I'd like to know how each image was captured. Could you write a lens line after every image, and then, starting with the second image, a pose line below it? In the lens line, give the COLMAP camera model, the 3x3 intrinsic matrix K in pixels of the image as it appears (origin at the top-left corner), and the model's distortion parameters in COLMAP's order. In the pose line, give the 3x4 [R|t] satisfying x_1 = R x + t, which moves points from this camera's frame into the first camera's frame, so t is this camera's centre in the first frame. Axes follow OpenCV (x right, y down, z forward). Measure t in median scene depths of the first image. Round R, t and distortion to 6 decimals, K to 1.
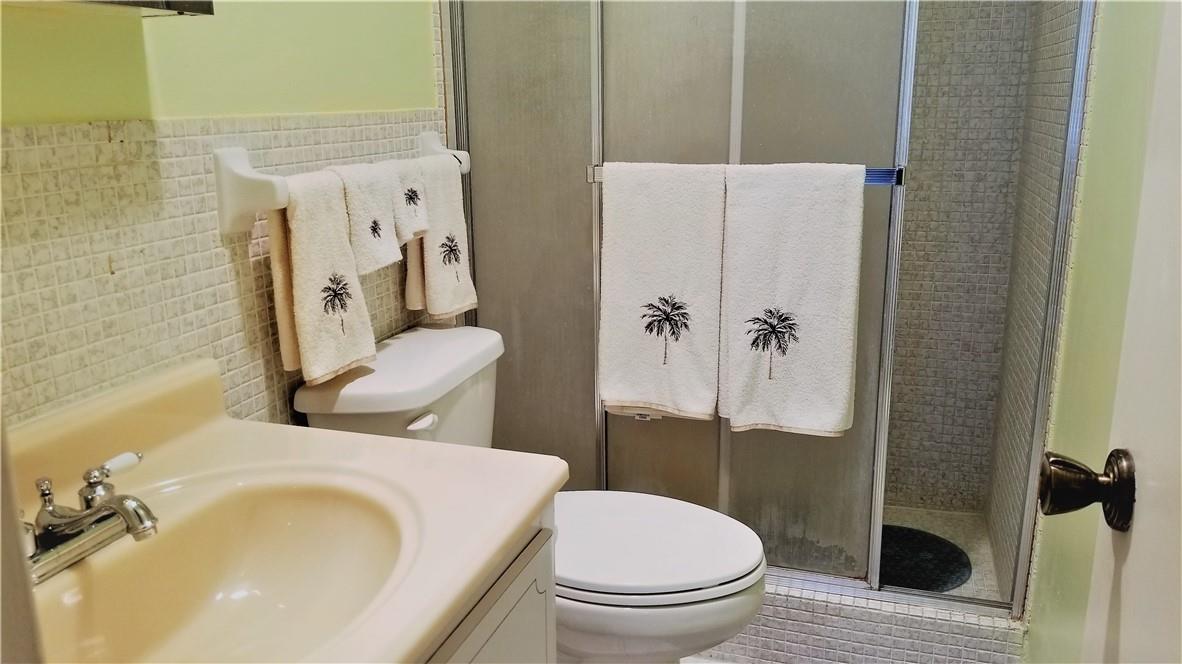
lens RADIAL K [[935.3, 0, 592.2], [0, 935.3, 330.6], [0, 0, 1]] dist [0.034909, -0.054609]
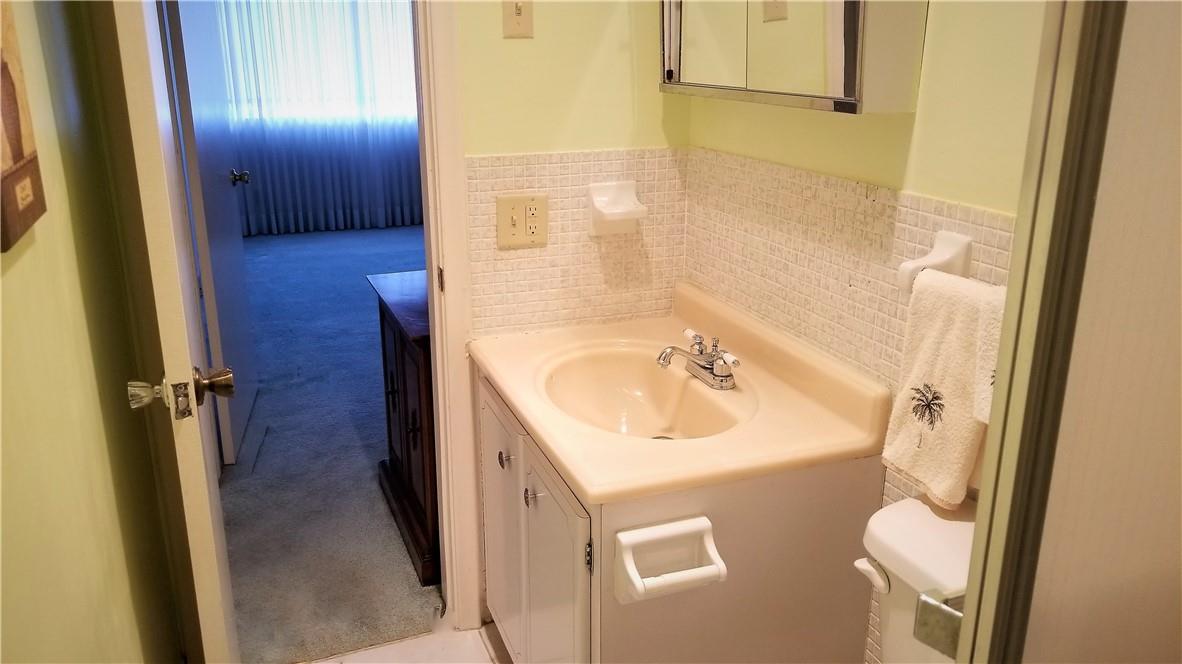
lens RADIAL K [[935.3, 0, 591.6], [0, 935.3, 332.7], [0, 0, 1]] dist [0.034909, -0.054609]
pose [[-0.779102, 0.196325, -0.595363, 0.665597], [-0.146760, 0.866186, 0.477685, -0.627912], [0.609477, 0.459541, -0.646035, 1.727538]]
